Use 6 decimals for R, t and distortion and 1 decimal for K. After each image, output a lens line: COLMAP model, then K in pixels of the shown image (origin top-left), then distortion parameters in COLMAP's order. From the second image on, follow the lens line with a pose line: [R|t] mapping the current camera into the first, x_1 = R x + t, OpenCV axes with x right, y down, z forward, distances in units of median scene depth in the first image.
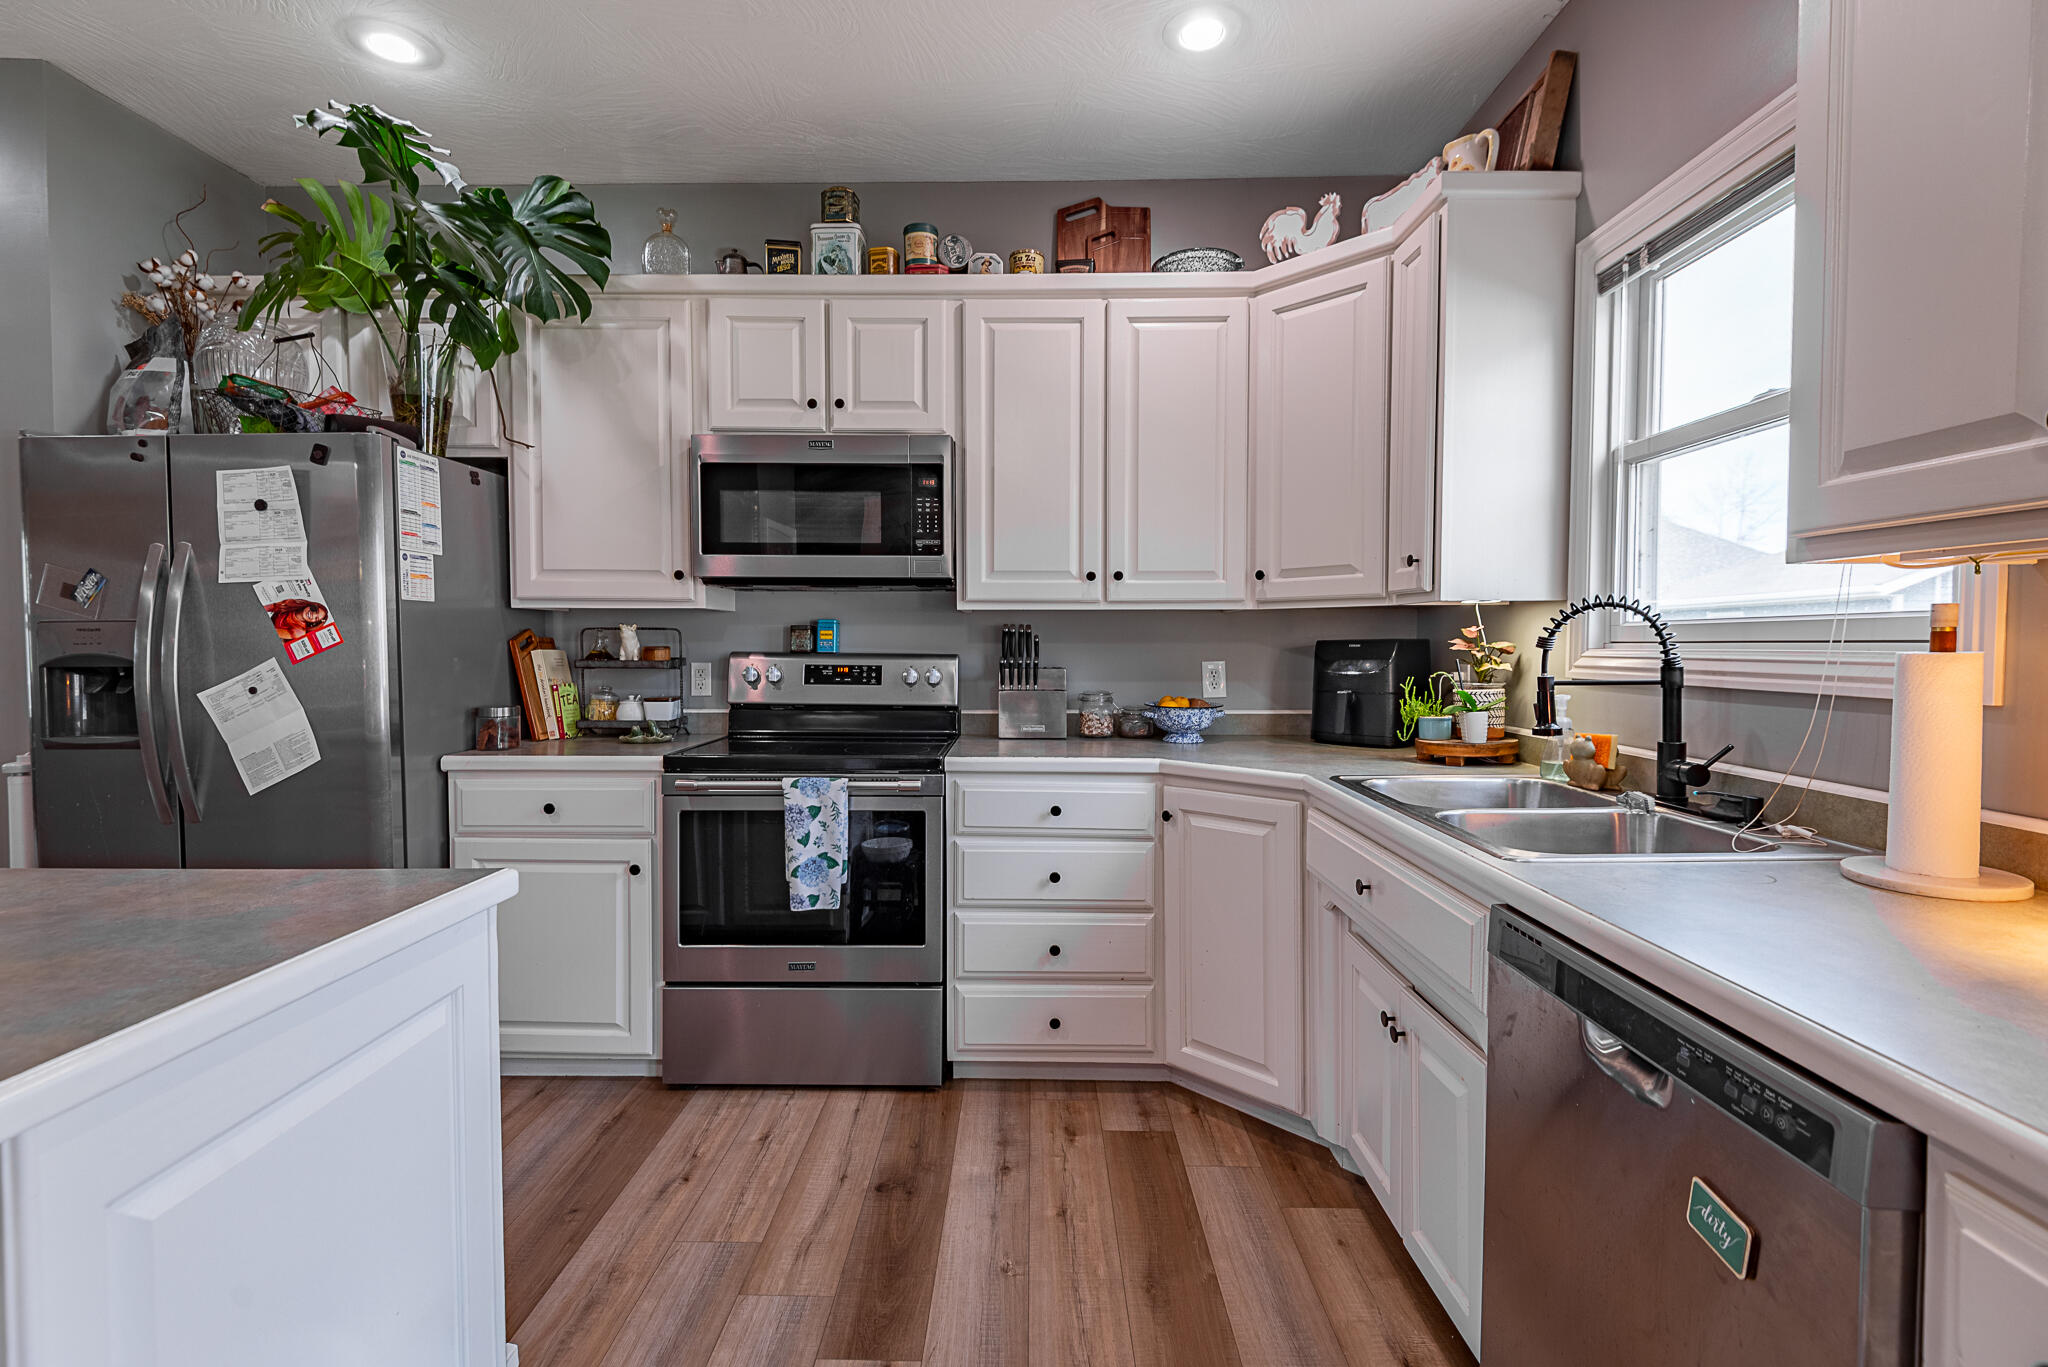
lens RADIAL K [[955.9, 0, 1025.7], [0, 955.9, 673.3], [0, 0, 1]] dist [0.047404, -0.033190]
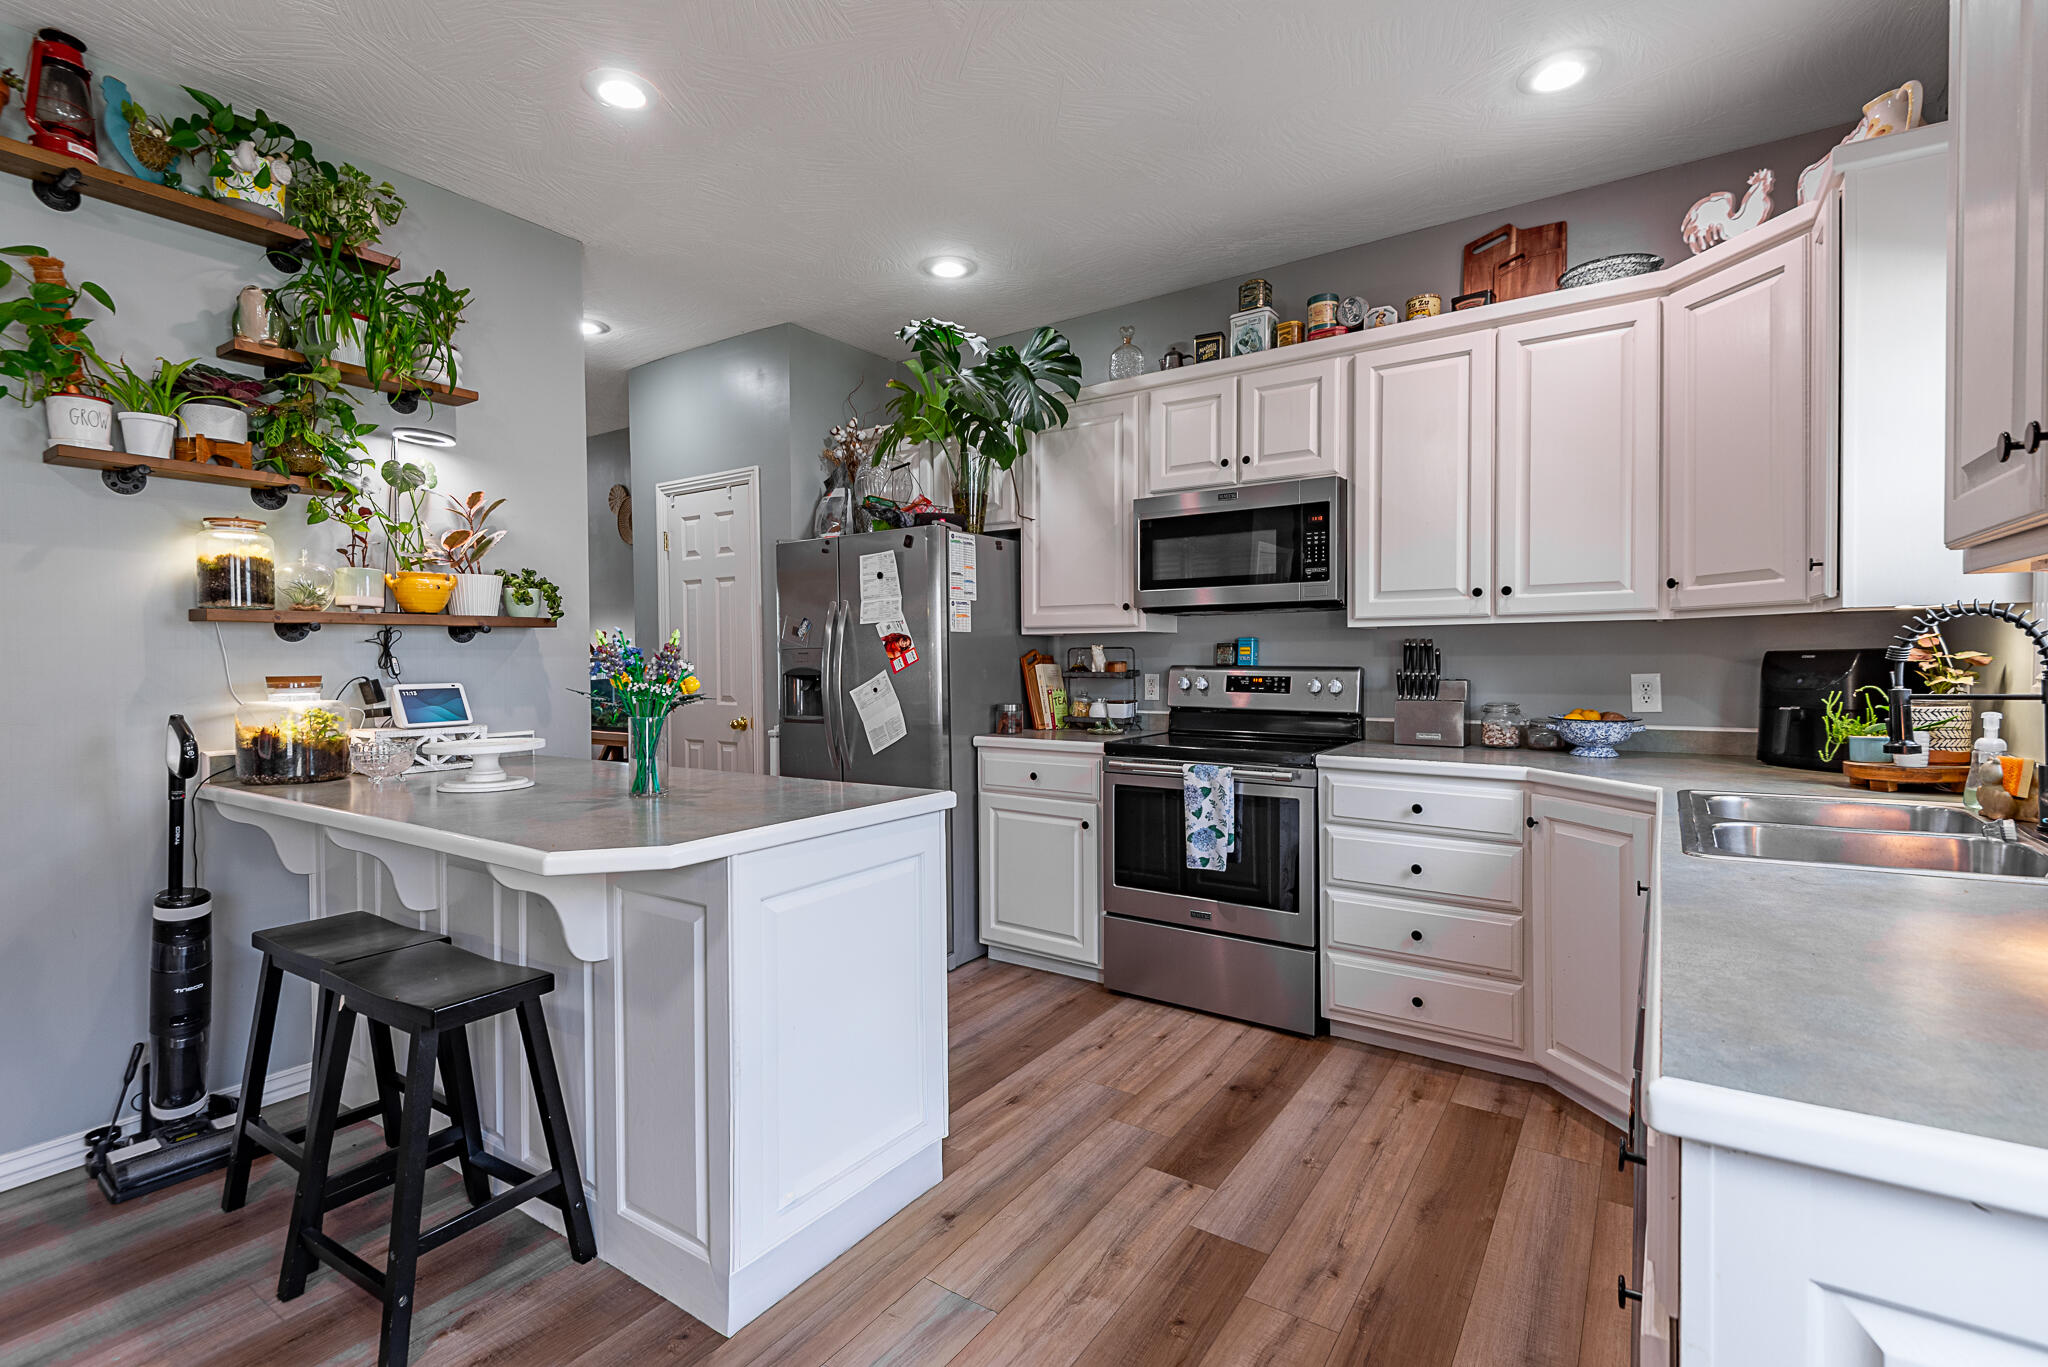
lens RADIAL K [[953.3, 0, 1011.5], [0, 953.3, 677.6], [0, 0, 1]] dist [0.038247, -0.020319]
pose [[0.830349, 0.005159, -0.557221, 0.251835], [-0.010712, 0.999920, -0.006705, 0.005132], [0.557141, 0.011537, 0.830337, -0.175540]]
